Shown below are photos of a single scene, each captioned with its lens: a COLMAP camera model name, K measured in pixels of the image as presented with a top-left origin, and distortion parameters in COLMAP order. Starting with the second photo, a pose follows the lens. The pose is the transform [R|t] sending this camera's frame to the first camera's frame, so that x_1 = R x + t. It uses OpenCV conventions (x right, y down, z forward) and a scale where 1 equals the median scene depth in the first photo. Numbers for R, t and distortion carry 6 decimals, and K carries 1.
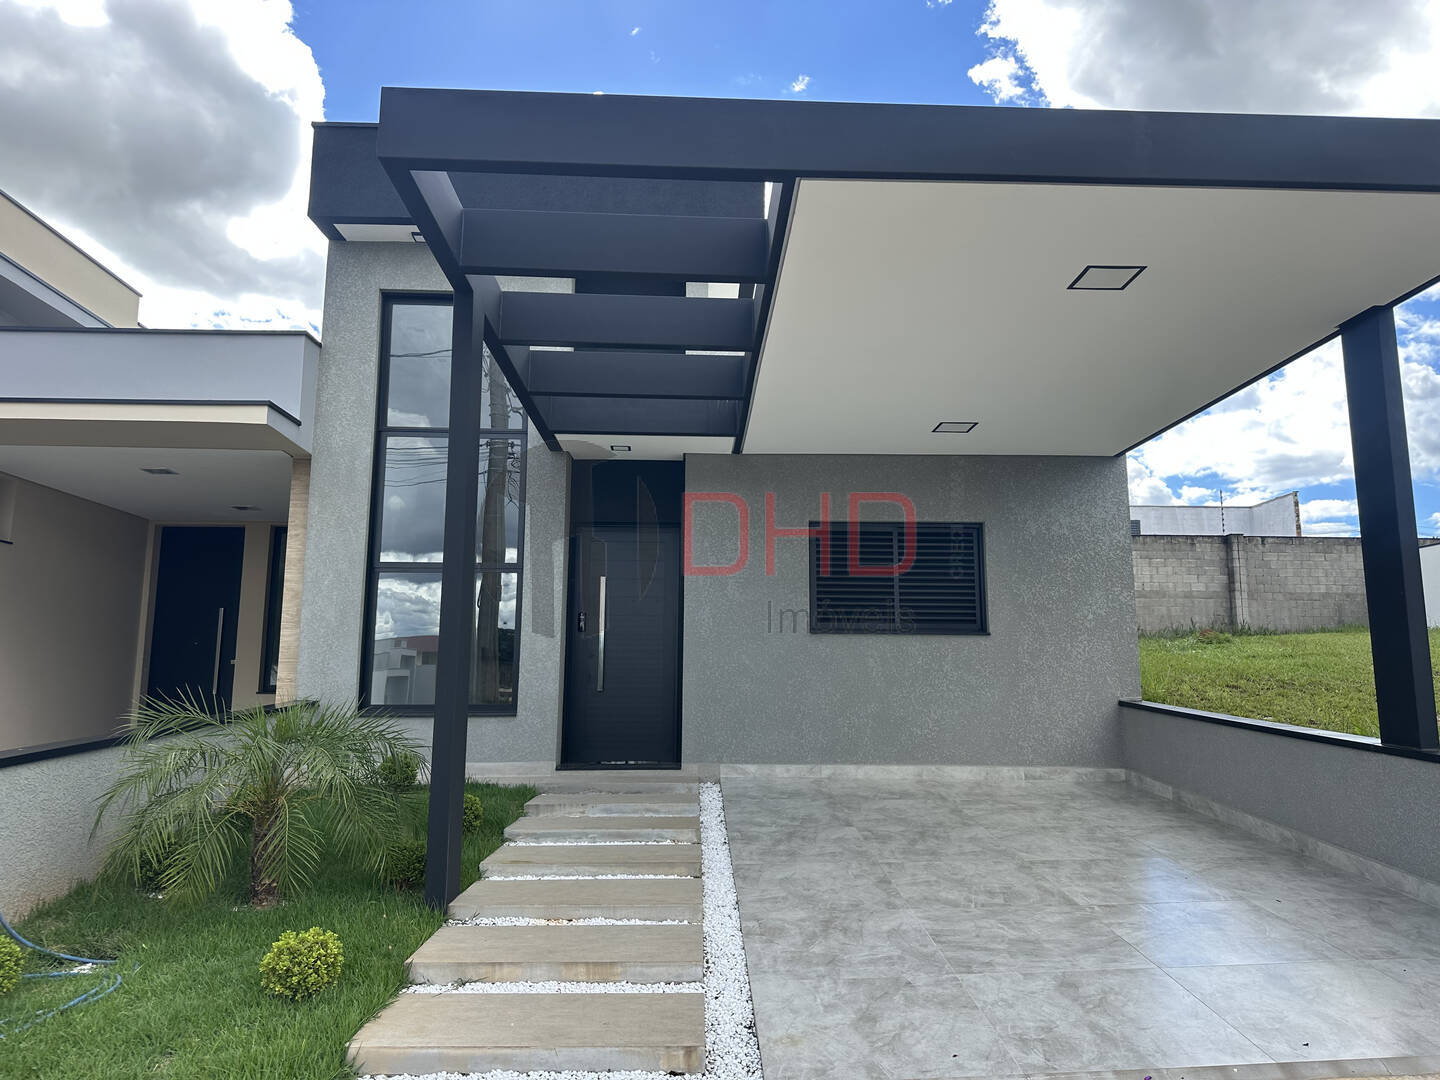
lens RADIAL K [[1019.6, 0, 720.0], [0, 1019.6, 540.0], [0, 0, 1]] dist [0.104051, -0.170288]
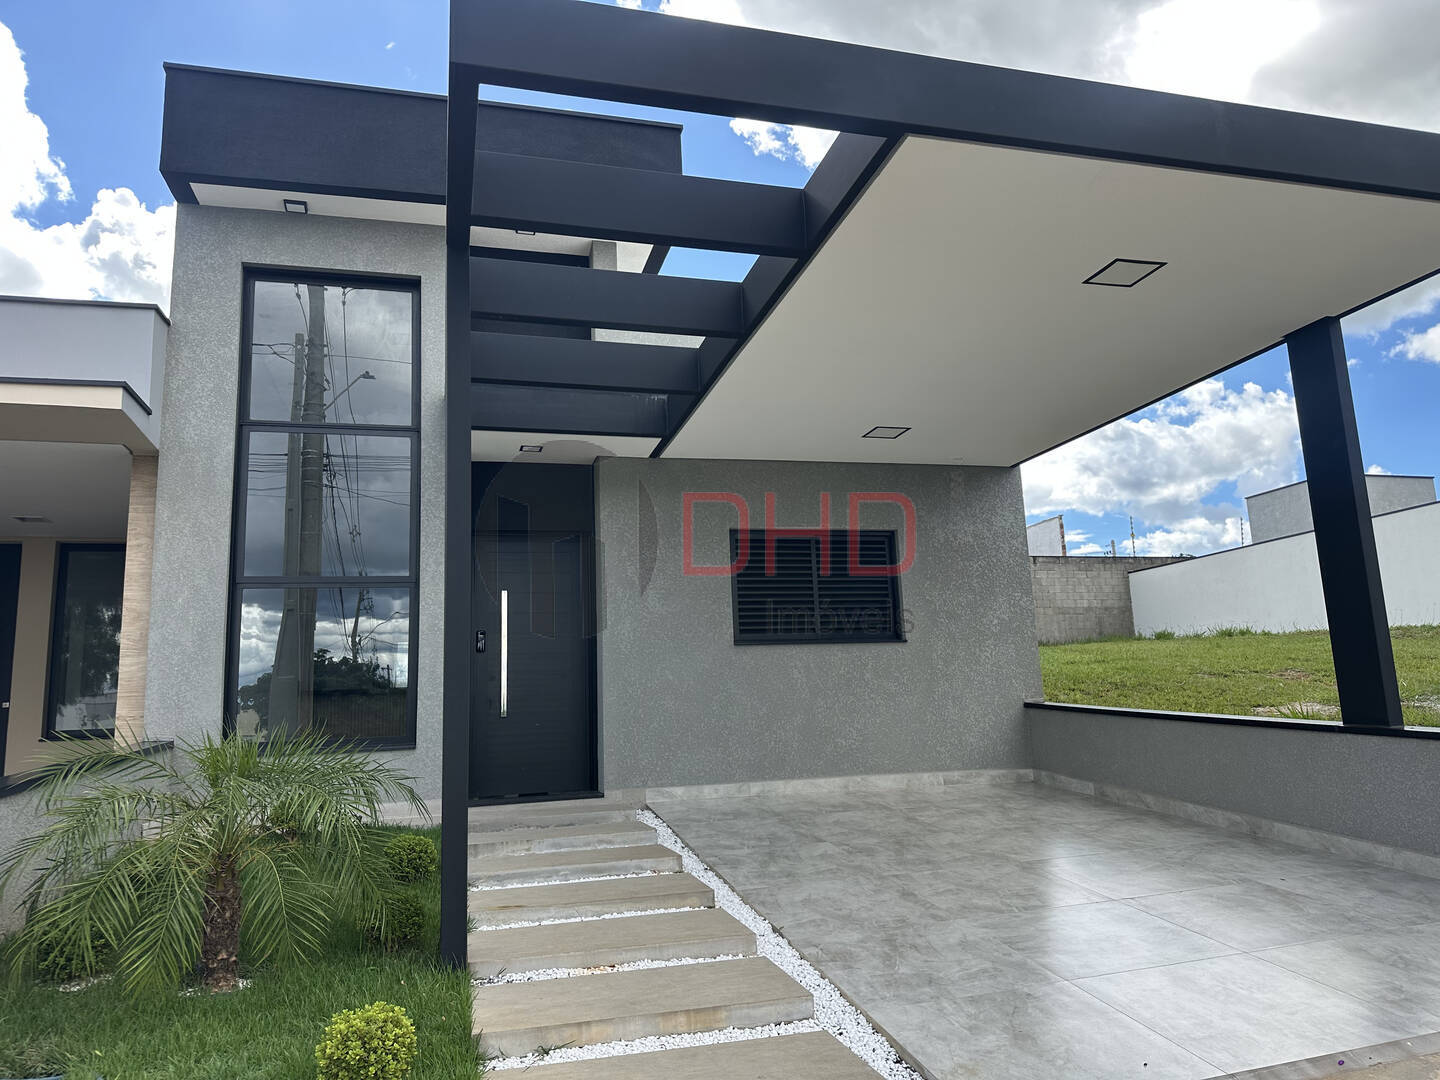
lens RADIAL K [[1019.6, 0, 720.0], [0, 1019.6, 540.0], [0, 0, 1]] dist [0.104051, -0.170288]
pose [[0.971339, -0.002824, 0.237681, -0.154544], [0.009940, 0.999537, -0.028750, 0.020281], [-0.237490, 0.030289, 0.970918, 0.070852]]
